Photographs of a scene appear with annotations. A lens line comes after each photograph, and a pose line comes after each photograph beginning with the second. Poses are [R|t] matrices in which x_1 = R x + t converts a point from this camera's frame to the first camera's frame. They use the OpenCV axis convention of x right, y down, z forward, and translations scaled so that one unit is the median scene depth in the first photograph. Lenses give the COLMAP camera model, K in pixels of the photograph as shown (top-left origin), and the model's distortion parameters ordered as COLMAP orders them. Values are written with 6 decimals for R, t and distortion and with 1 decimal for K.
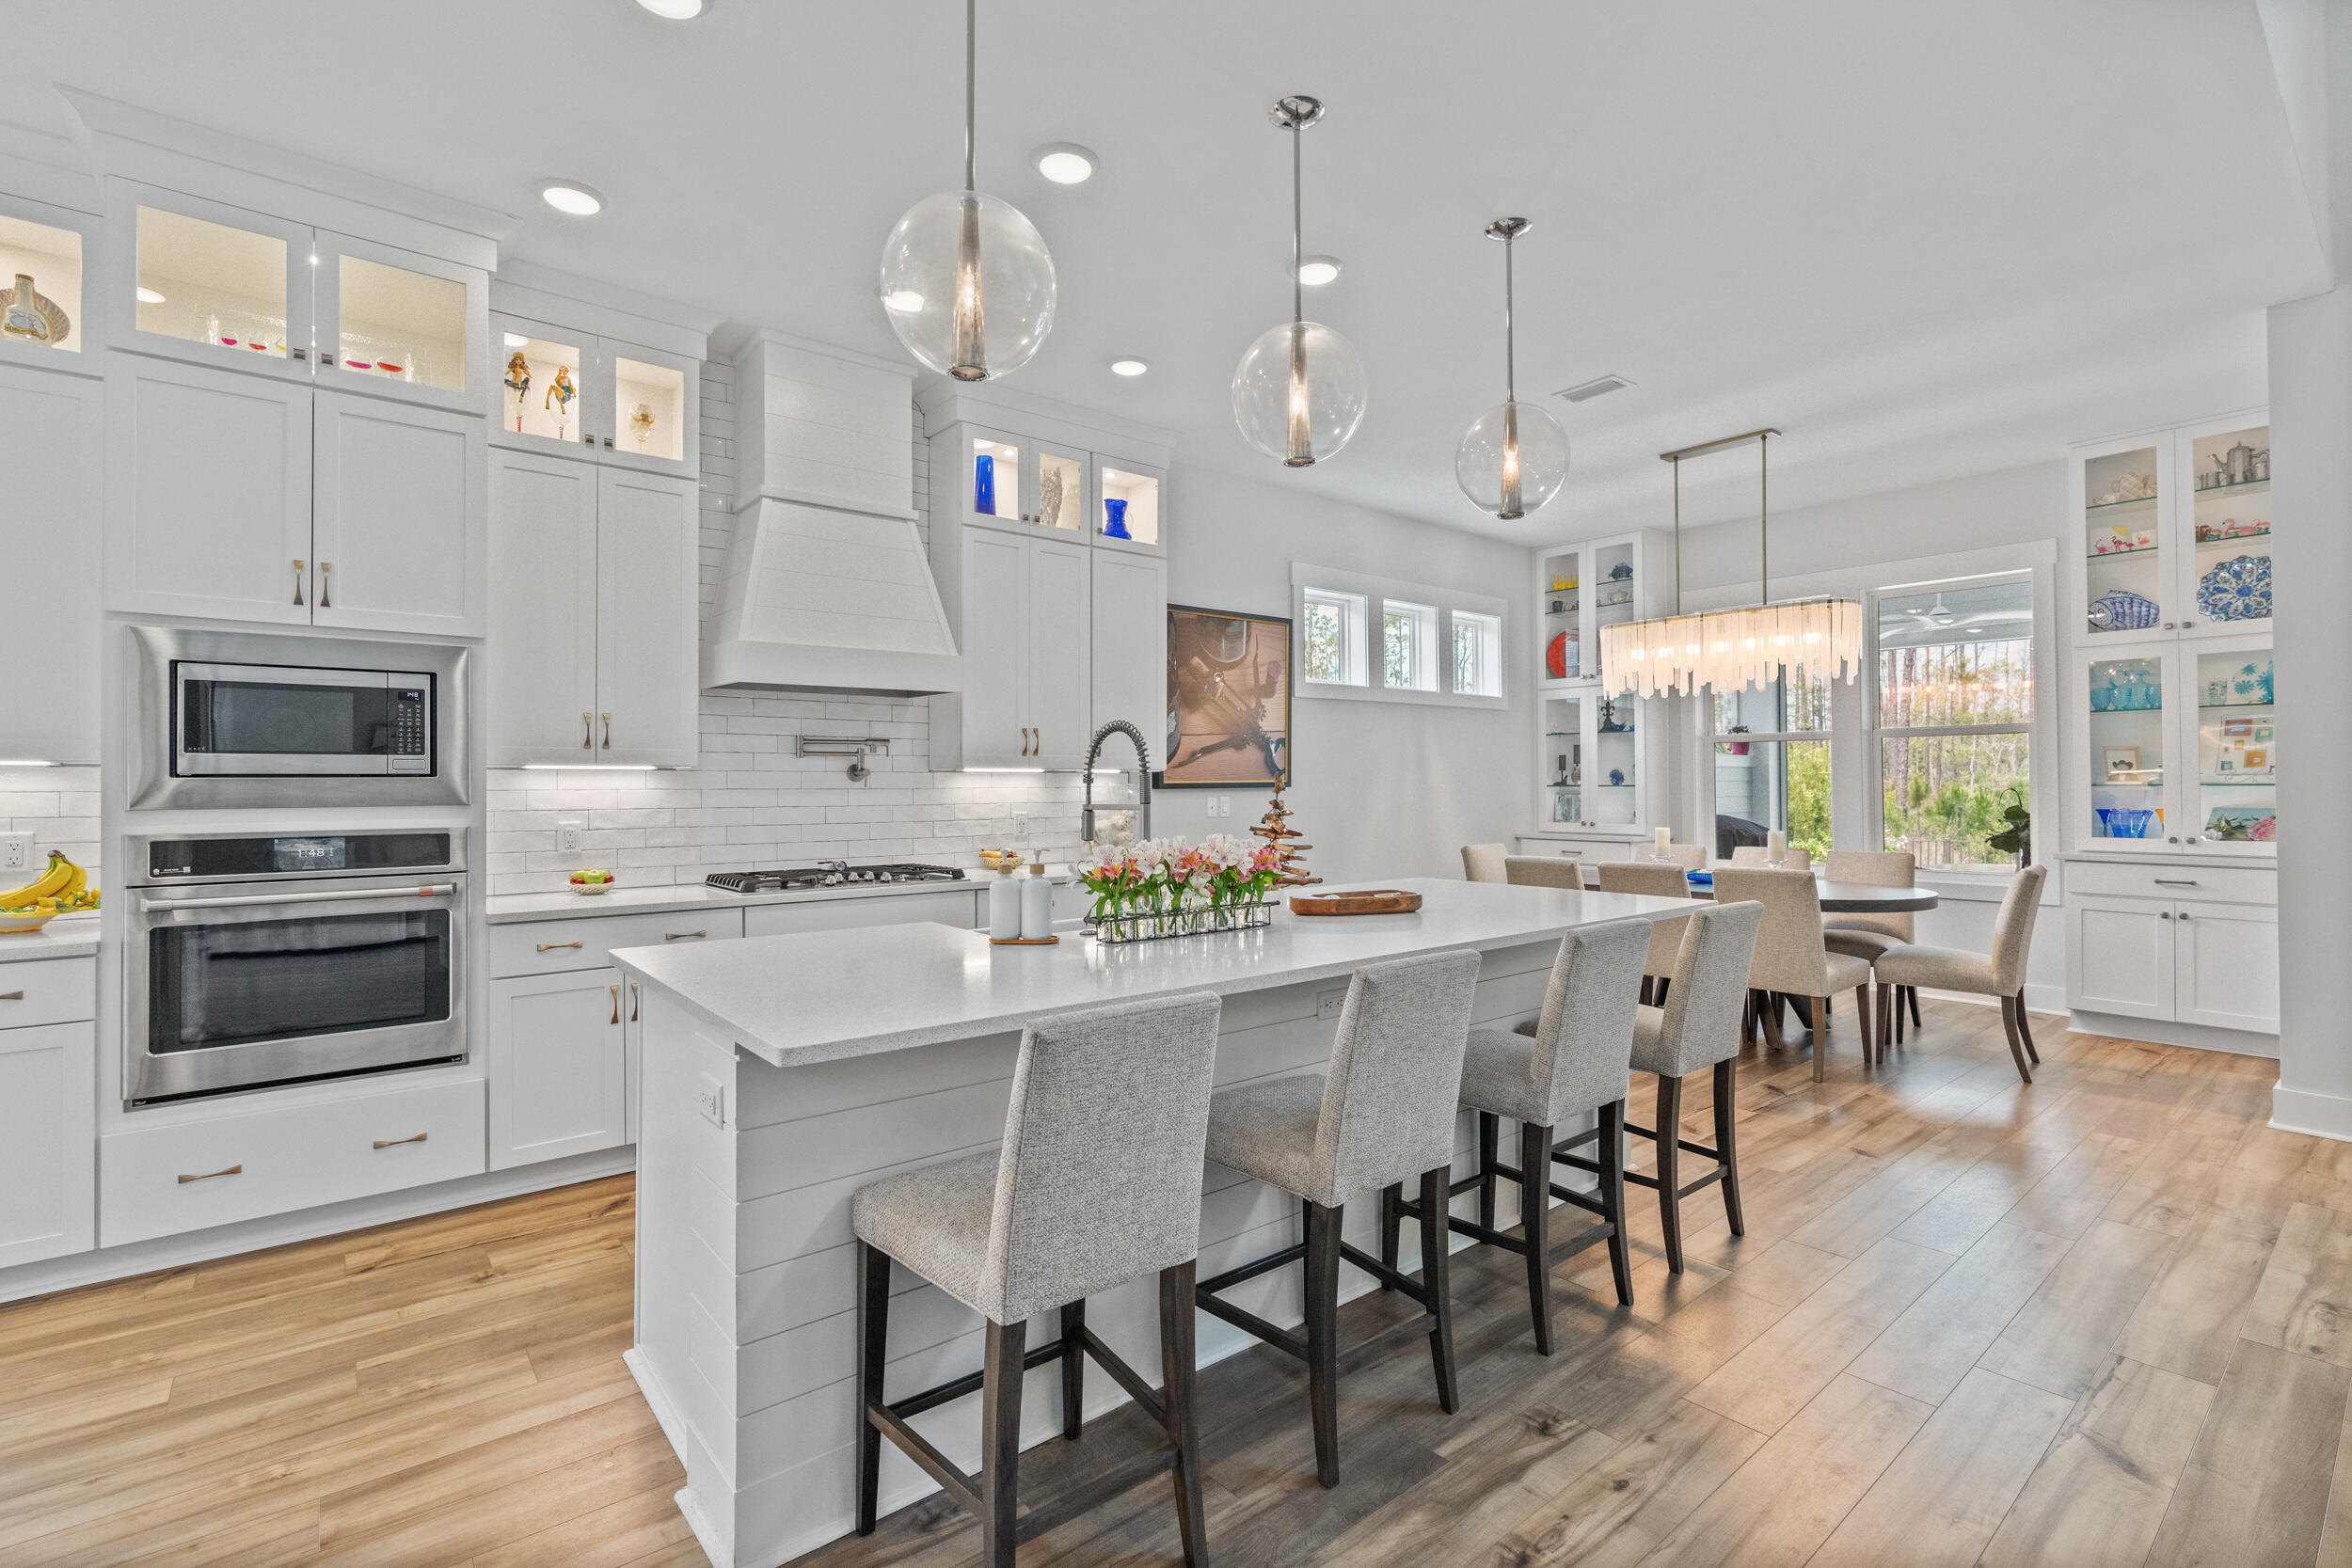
lens RADIAL K [[1060.2, 0, 1185.9], [0, 1060.2, 773.8], [0, 0, 1]] dist [-0.010247, 0.002437]
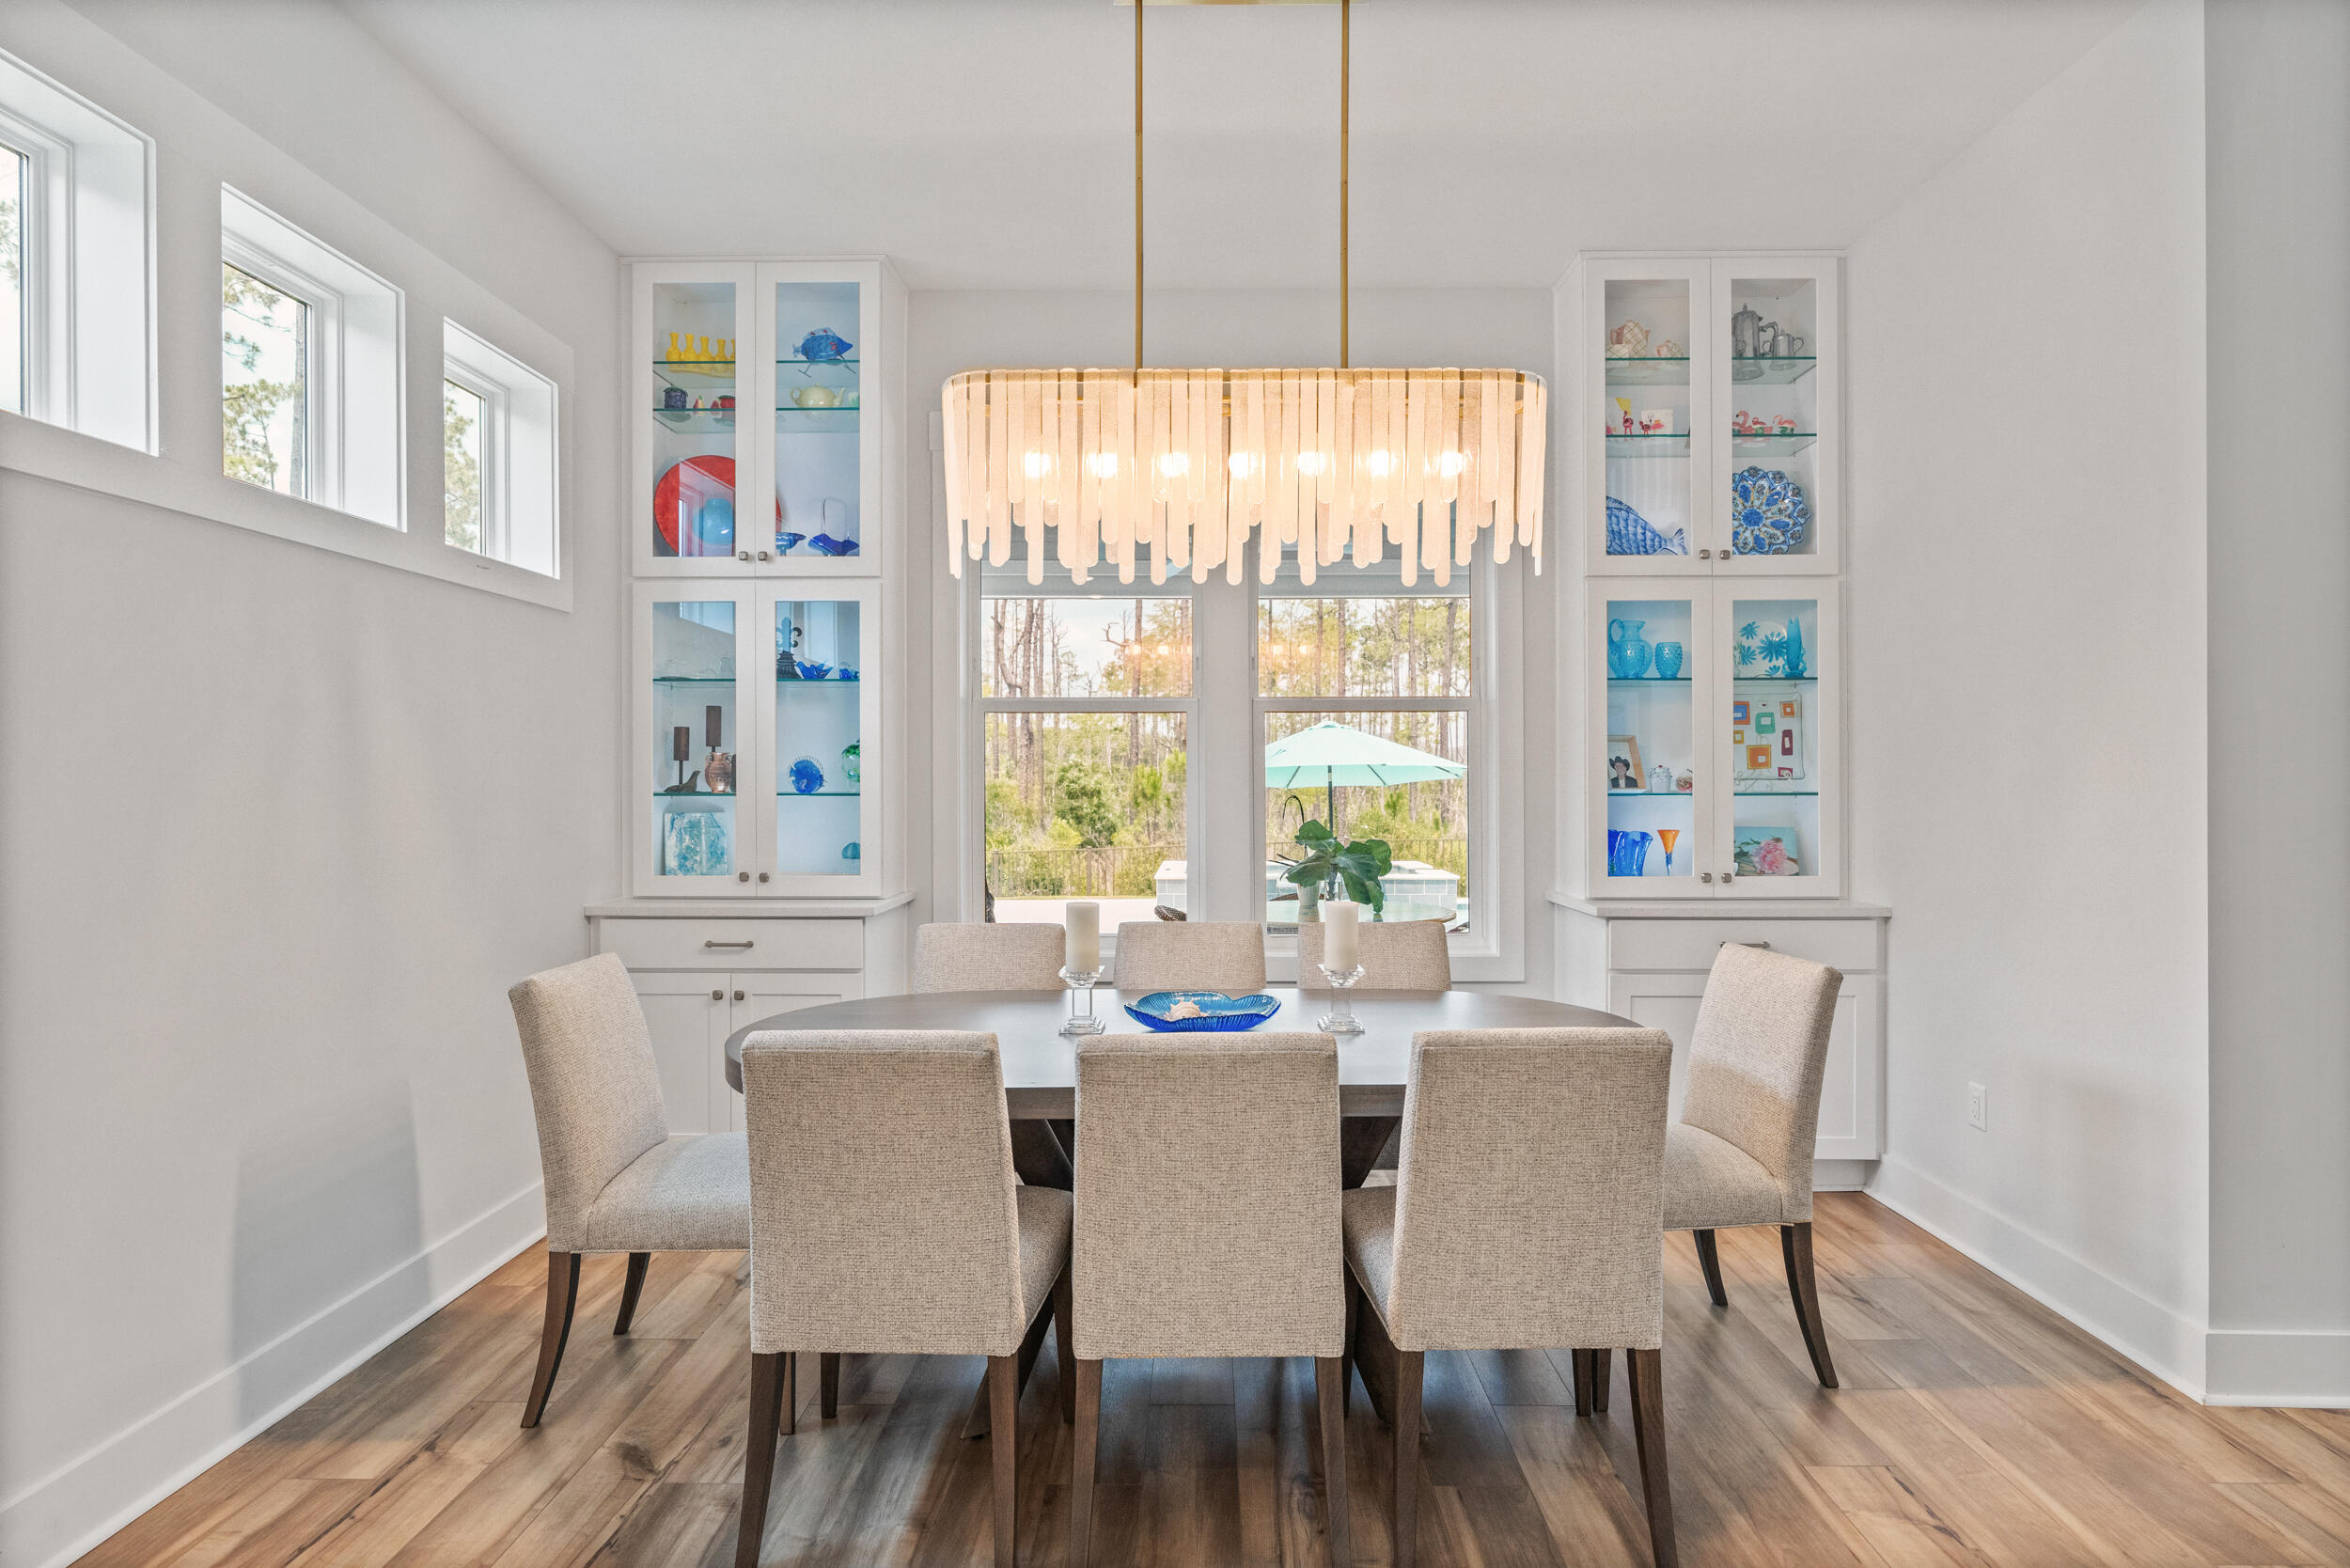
lens RADIAL K [[1282.5, 0, 1194.2], [0, 1282.5, 768.2], [0, 0, 1]] dist [-0.007102, -0.000423]
pose [[0.645505, 0.015358, 0.763602, 0.121011], [-0.009981, 0.999882, -0.011673, 0.006934], [-0.763691, -0.000086, 0.645582, 0.751826]]
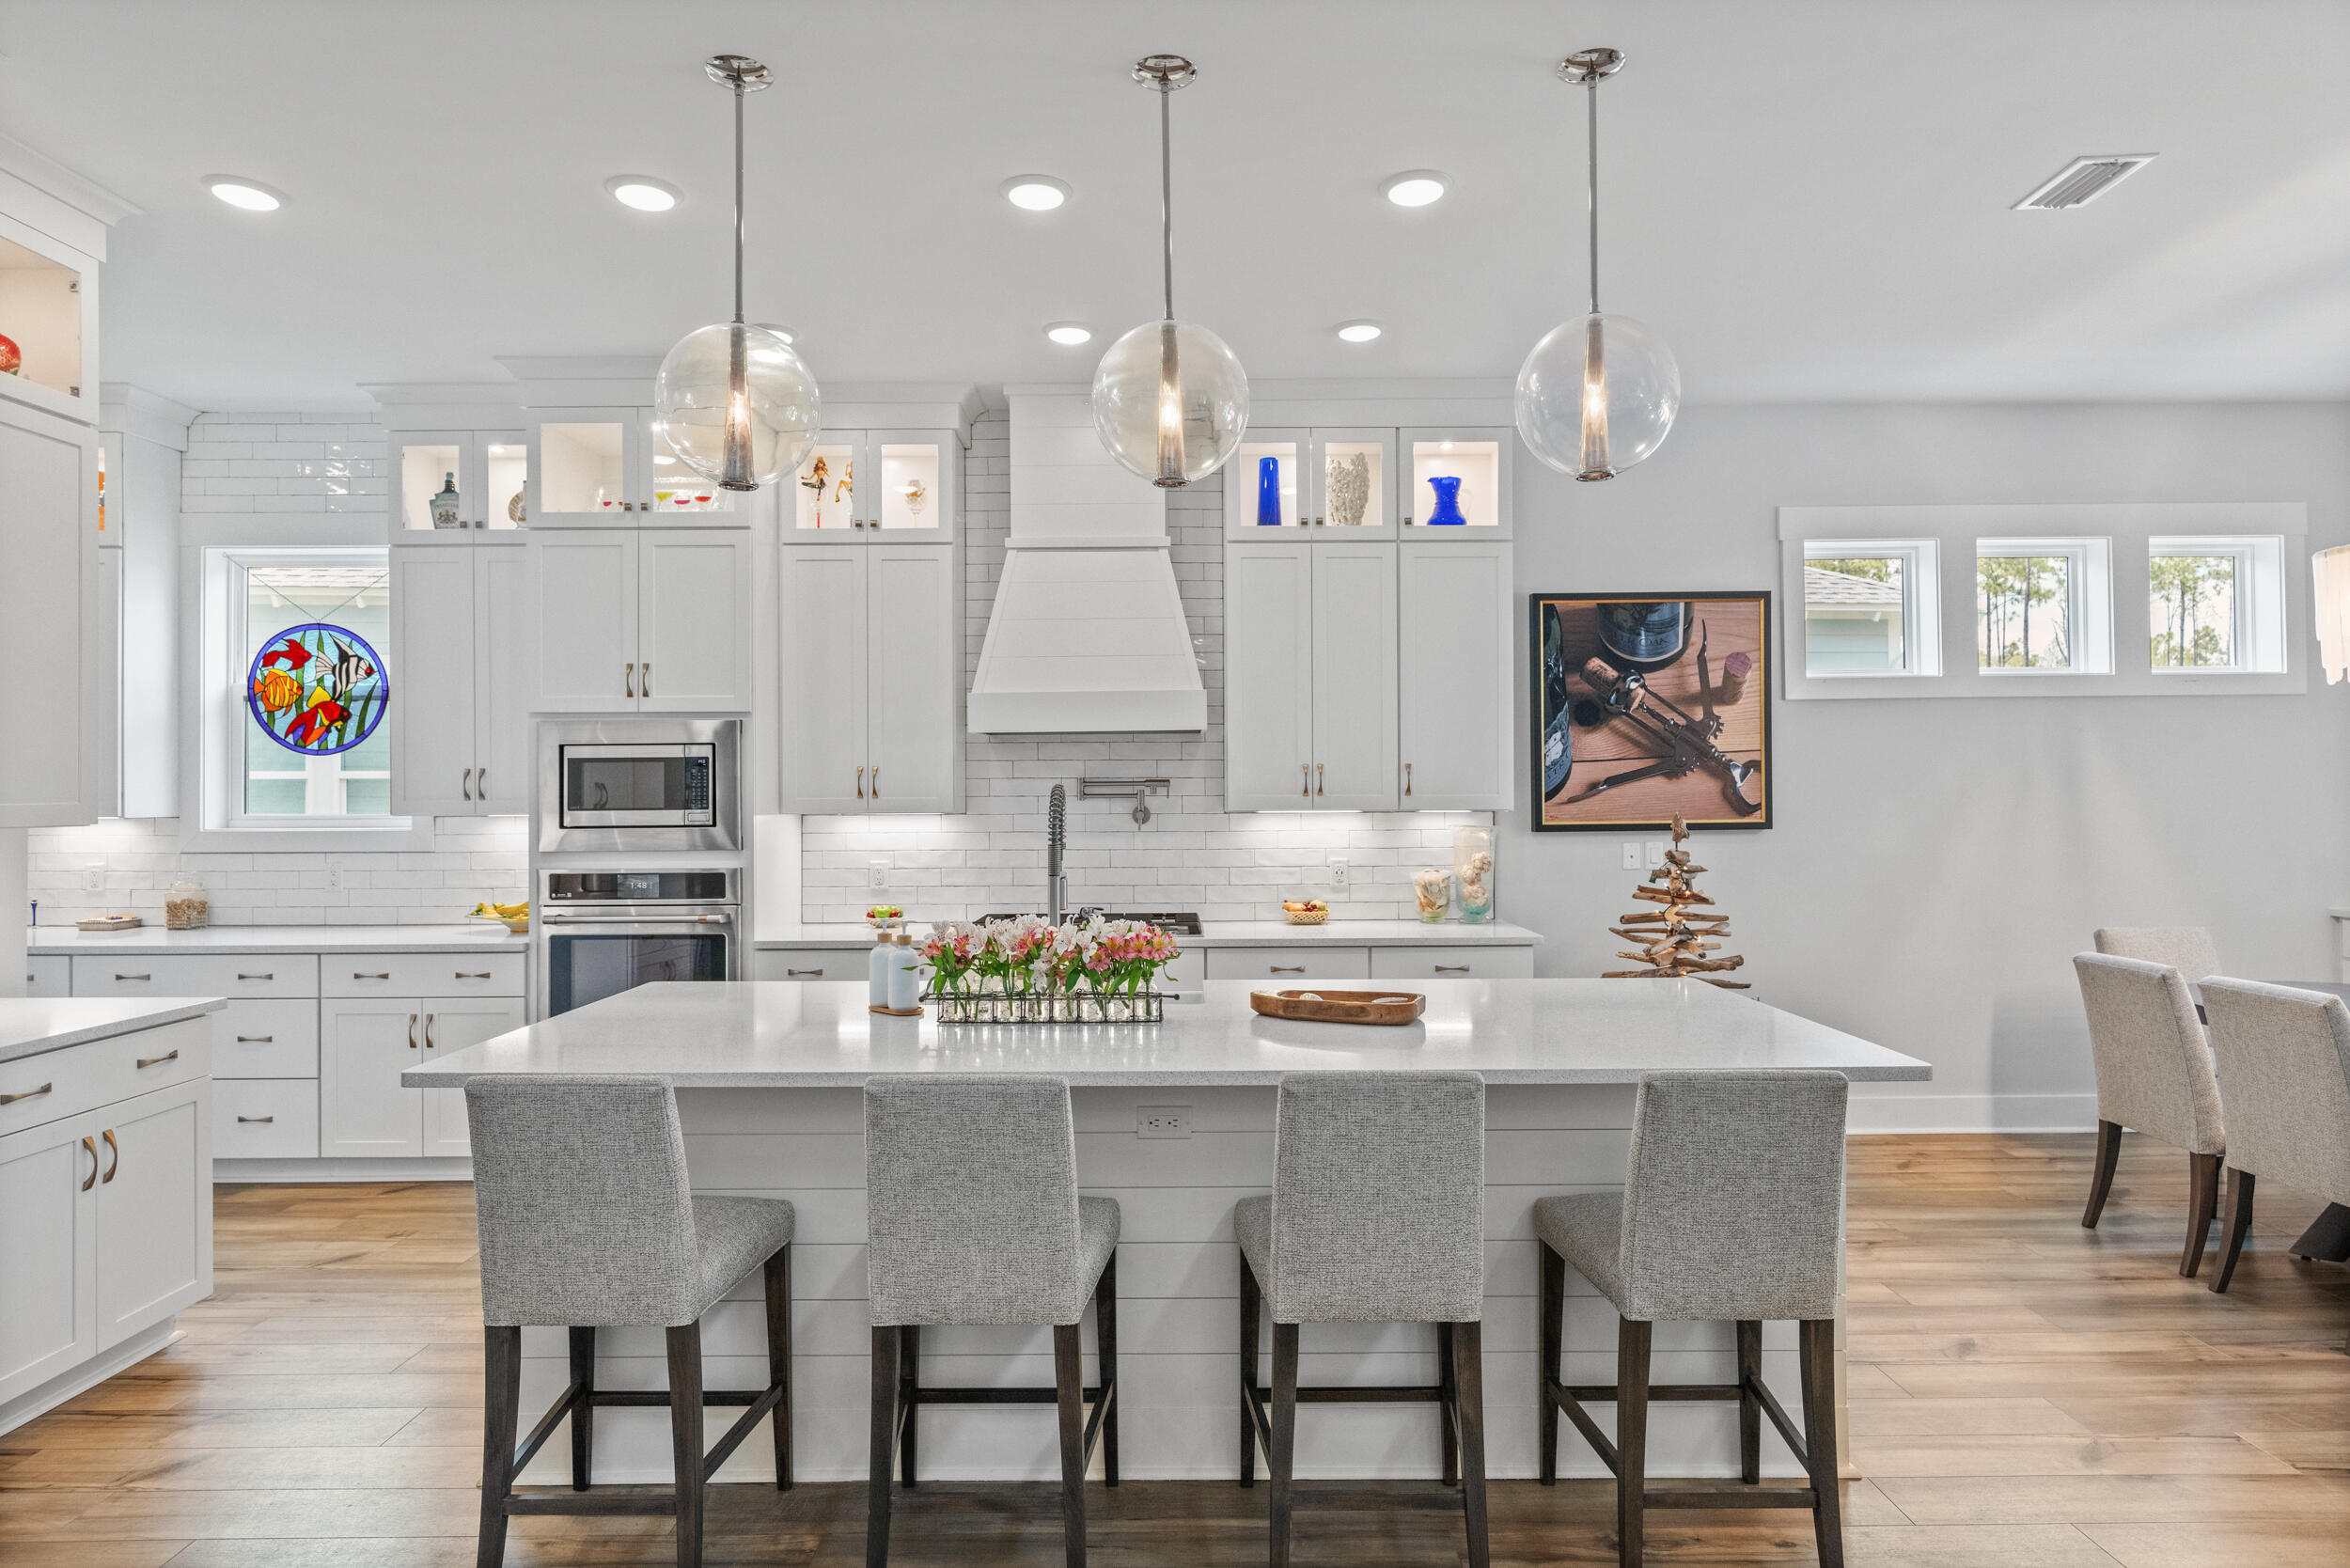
lens RADIAL K [[1282.5, 0, 1181.8], [0, 1282.5, 784.7], [0, 0, 1]] dist [-0.007102, -0.000423]
pose [[0.778143, -0.005928, -0.628060, 0.412342], [0.009295, 0.999955, 0.002078, -0.028203], [0.628019, -0.007455, 0.778163, 0.109752]]
